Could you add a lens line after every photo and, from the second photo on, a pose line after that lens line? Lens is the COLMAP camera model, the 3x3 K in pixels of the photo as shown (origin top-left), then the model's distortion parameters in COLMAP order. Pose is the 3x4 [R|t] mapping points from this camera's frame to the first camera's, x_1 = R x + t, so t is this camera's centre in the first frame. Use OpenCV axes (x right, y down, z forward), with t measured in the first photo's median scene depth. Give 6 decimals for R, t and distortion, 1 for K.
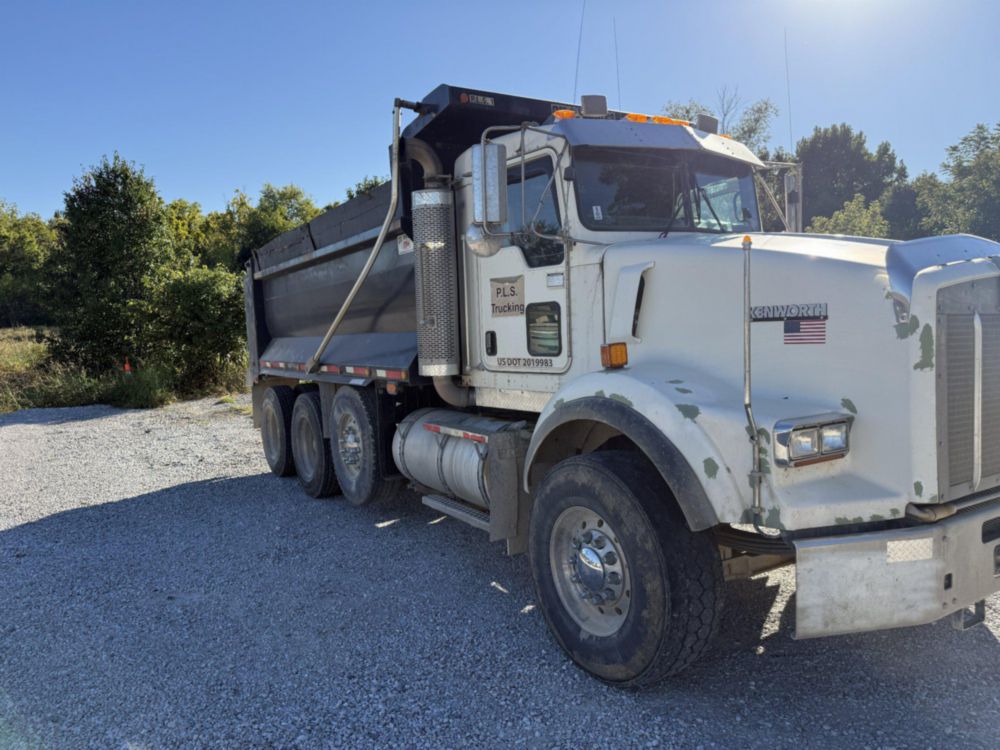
lens RADIAL K [[690.9, 0, 493.2], [0, 690.9, 389.1], [0, 0, 1]] dist [0.124955, -0.196788]
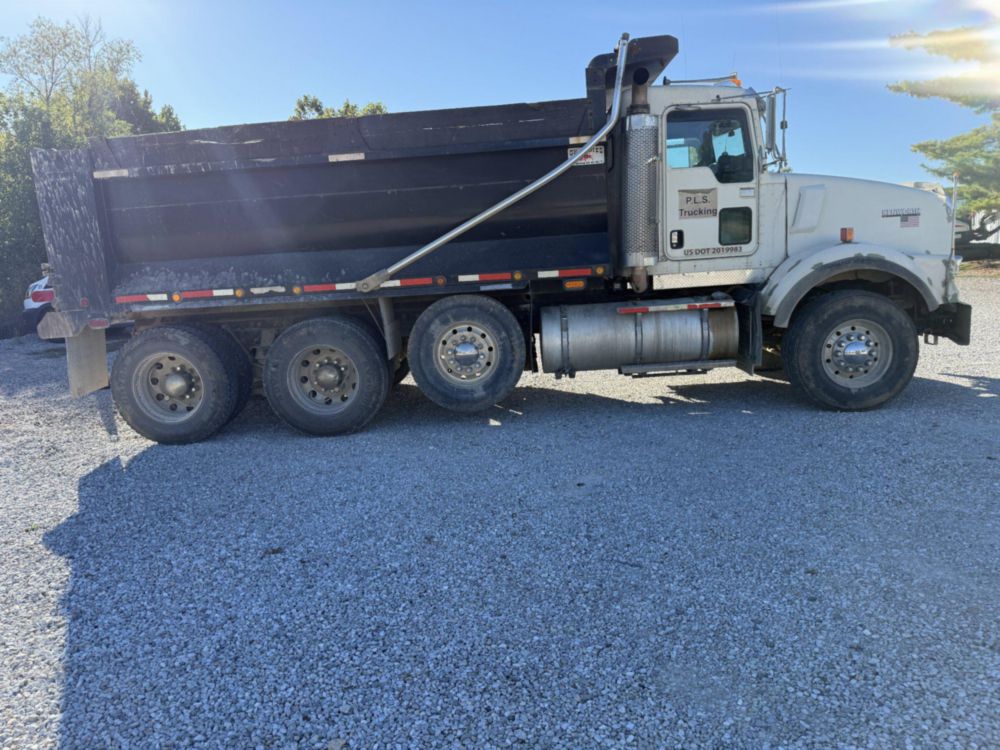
lens RADIAL K [[690.9, 0, 493.2], [0, 690.9, 389.1], [0, 0, 1]] dist [0.124955, -0.196788]
pose [[0.569936, -0.148774, 0.808109, -1.439634], [0.108151, 0.988498, 0.105708, 0.041977], [-0.814541, 0.027151, 0.579471, 0.542878]]
